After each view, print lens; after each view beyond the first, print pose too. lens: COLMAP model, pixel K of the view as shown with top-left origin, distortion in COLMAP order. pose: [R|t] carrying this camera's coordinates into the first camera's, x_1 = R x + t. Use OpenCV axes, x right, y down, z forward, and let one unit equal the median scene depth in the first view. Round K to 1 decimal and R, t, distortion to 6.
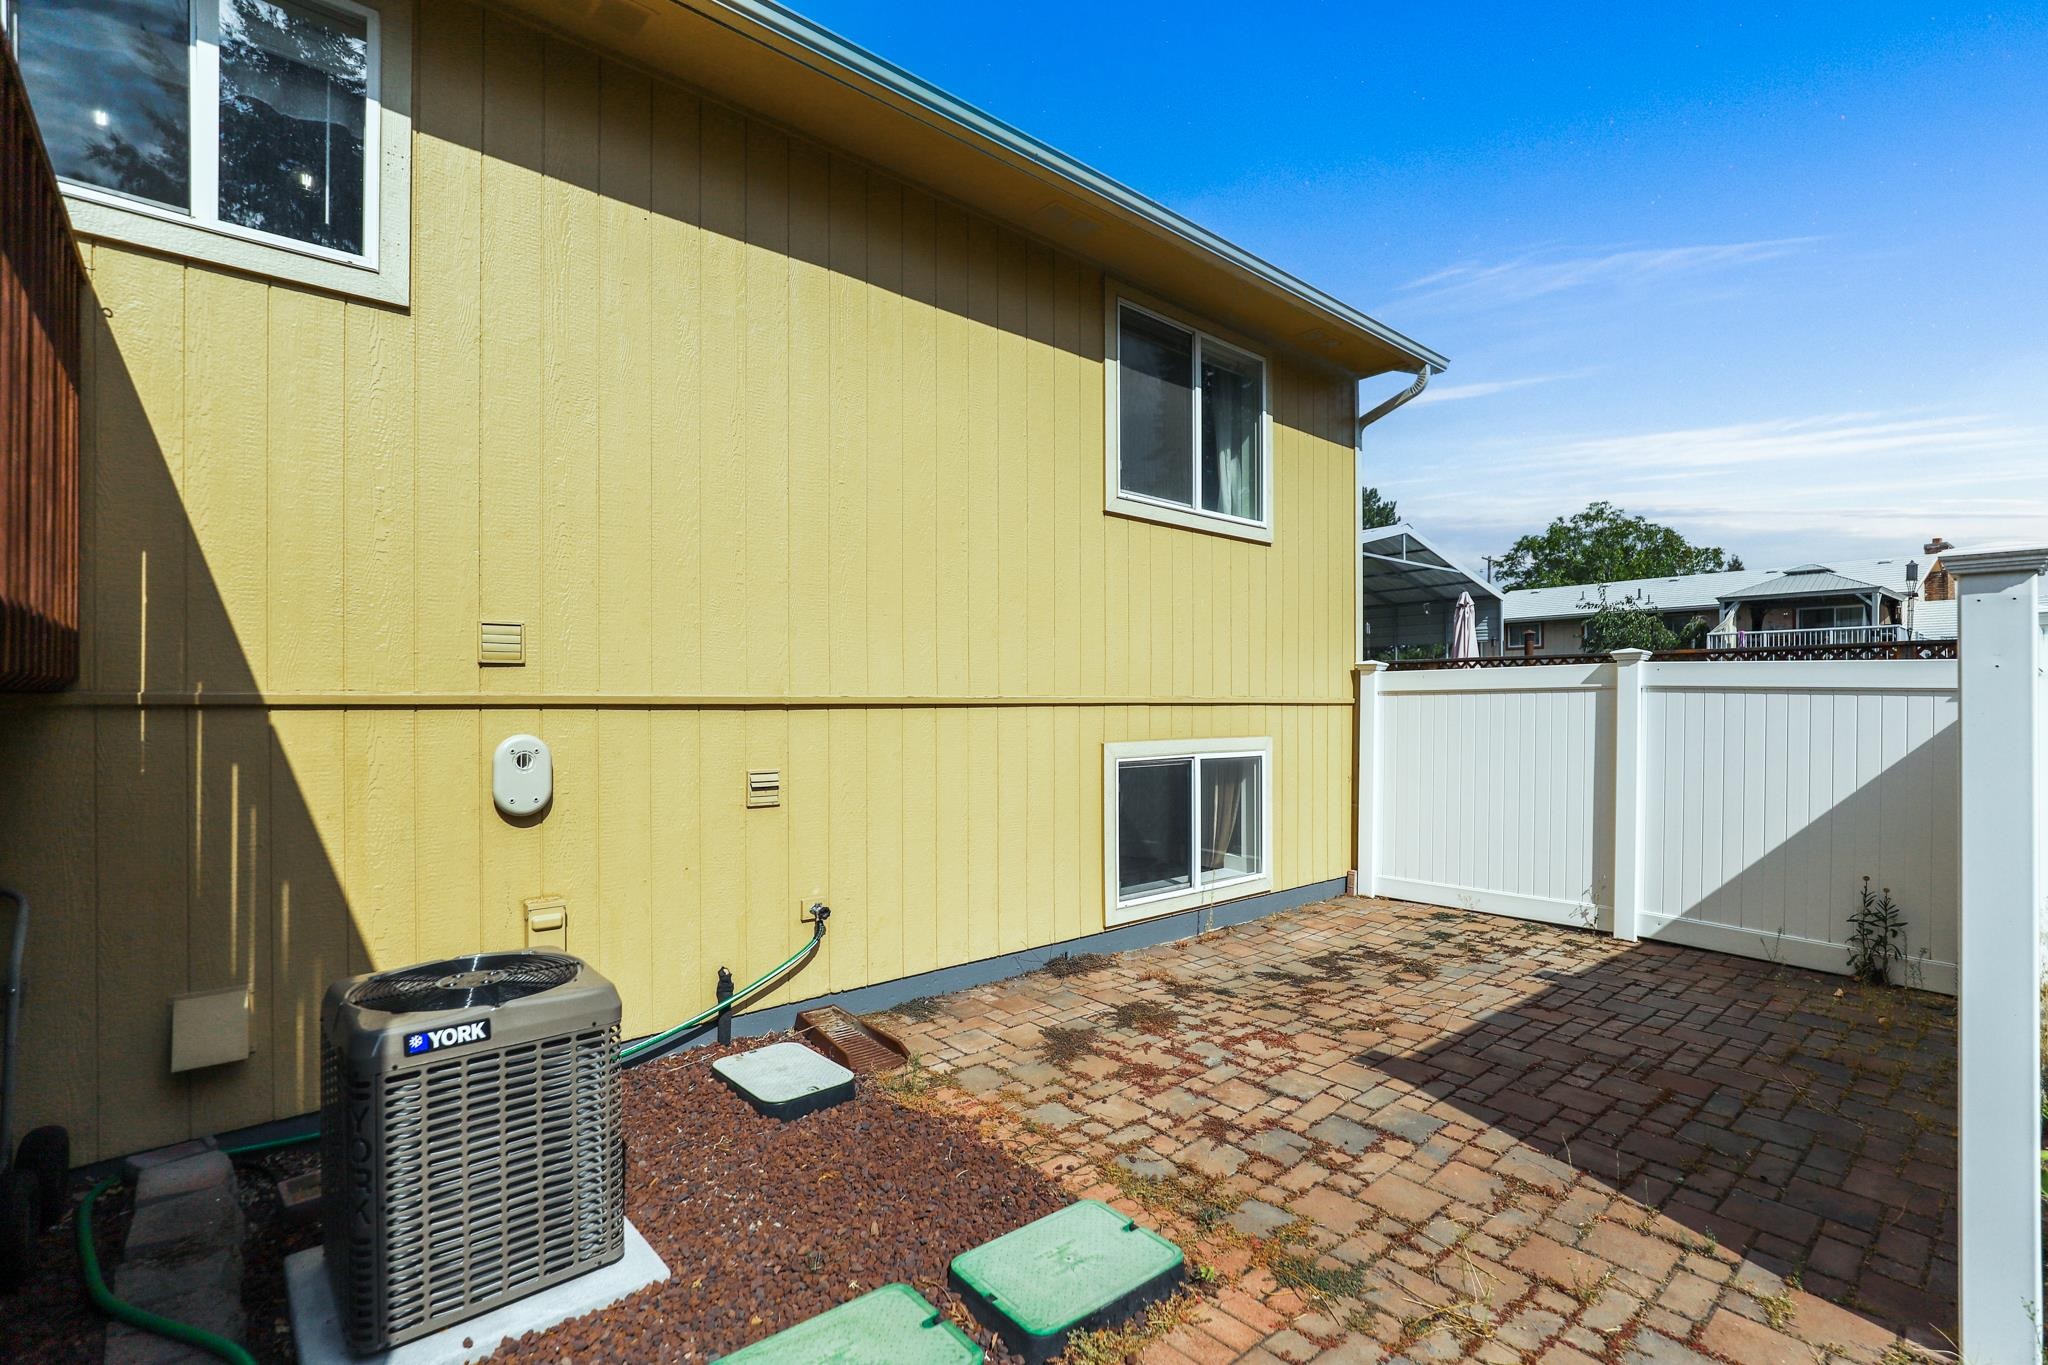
lens RADIAL K [[938.1, 0, 1038.1], [0, 938.1, 686.4], [0, 0, 1]] dist [-0.018912, 0.000642]
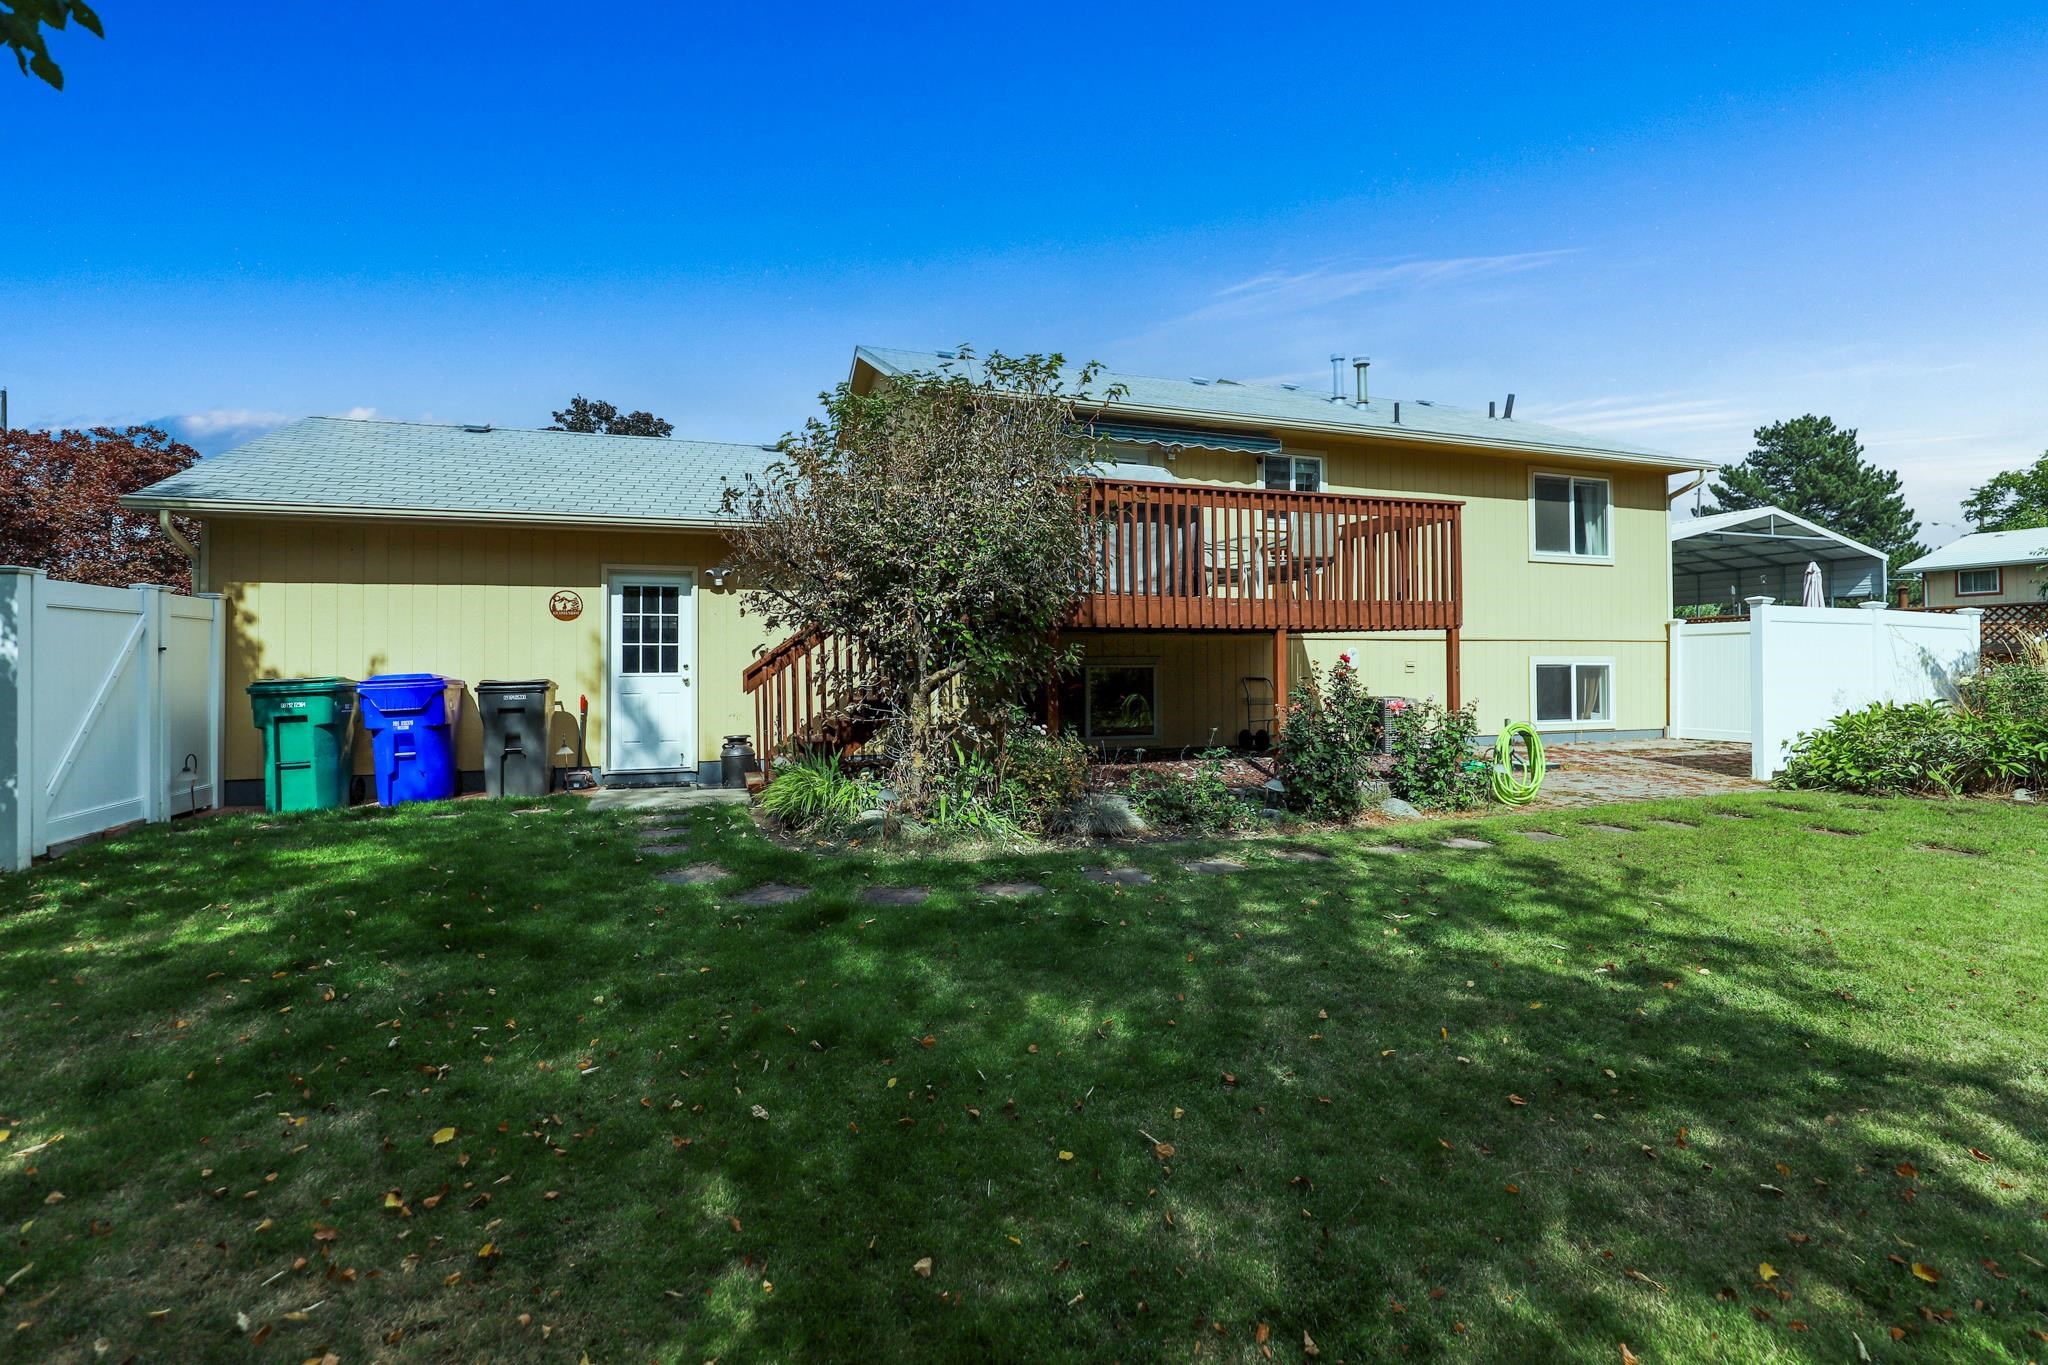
lens RADIAL K [[965.0, 0, 1022.5], [0, 965.0, 659.7], [0, 0, 1]] dist [-0.017672, 0.000419]
pose [[0.928584, -0.009003, -0.371013, -0.194212], [0.012701, 0.999891, 0.007525, 0.028129], [0.370905, -0.011699, 0.928597, -1.548314]]
